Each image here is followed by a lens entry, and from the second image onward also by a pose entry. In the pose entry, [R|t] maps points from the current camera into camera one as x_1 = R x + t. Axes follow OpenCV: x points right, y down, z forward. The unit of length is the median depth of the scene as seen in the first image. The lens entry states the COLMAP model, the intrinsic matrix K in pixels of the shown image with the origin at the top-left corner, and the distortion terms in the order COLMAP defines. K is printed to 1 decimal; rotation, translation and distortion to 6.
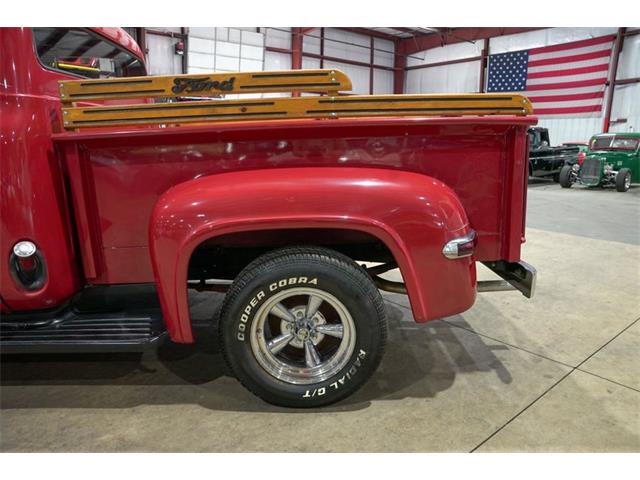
lens RADIAL K [[438.7, 0, 322.3], [0, 438.7, 238.4], [0, 0, 1]] dist [-0.137045, 0.103759]
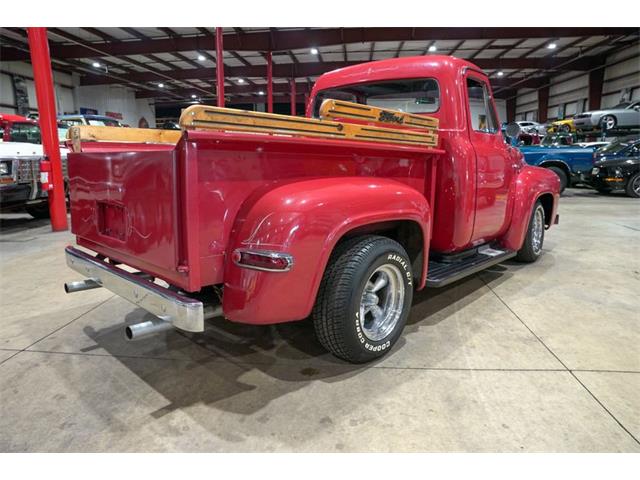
lens RADIAL K [[438.7, 0, 322.0], [0, 438.7, 238.7], [0, 0, 1]] dist [-0.137045, 0.103759]
pose [[-0.686857, 0.140160, -0.713150, 0.097708], [-0.153699, 0.931025, 0.331013, -0.059118], [0.710355, 0.336969, -0.617939, 0.264054]]
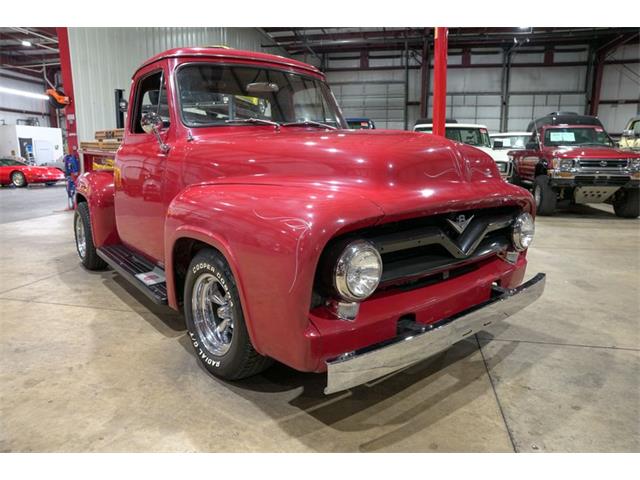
lens RADIAL K [[438.7, 0, 322.4], [0, 438.7, 236.6], [0, 0, 1]] dist [-0.137045, 0.103759]
pose [[-0.635612, -0.145235, 0.758225, -0.278111], [0.158118, 0.936834, 0.311996, -0.054304], [-0.755643, 0.318197, -0.572498, 0.236827]]
